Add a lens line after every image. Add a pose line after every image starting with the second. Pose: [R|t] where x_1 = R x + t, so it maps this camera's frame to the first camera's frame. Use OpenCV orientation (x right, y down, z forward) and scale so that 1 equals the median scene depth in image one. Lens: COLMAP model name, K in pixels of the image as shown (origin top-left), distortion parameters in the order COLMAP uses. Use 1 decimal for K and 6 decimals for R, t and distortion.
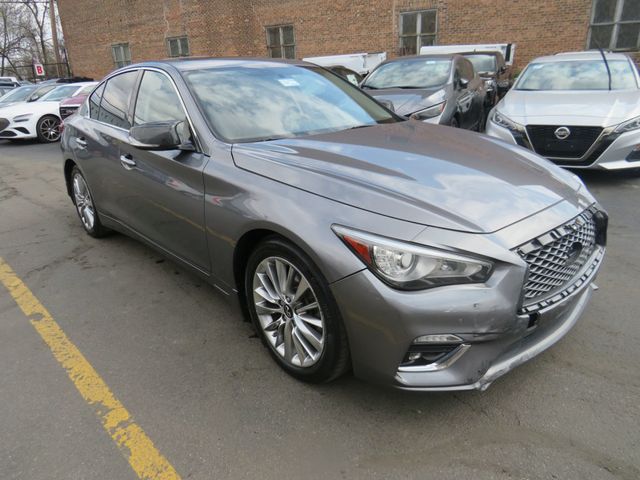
lens RADIAL K [[499.9, 0, 318.4], [0, 499.9, 238.1], [0, 0, 1]] dist [-0.054908, 0.029702]
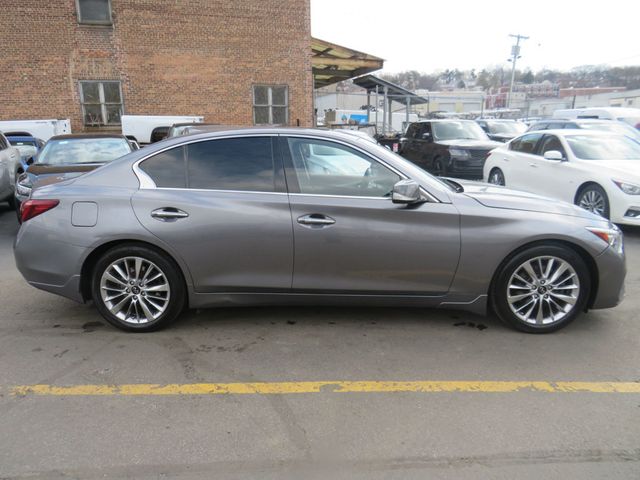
lens RADIAL K [[499.9, 0, 294.8], [0, 499.9, 247.5], [0, 0, 1]] dist [-0.054908, 0.029702]
pose [[0.653664, -0.139517, 0.743814, -0.363806], [0.221153, 0.975172, -0.011436, -0.029680], [-0.723751, 0.171972, 0.668289, 0.103483]]
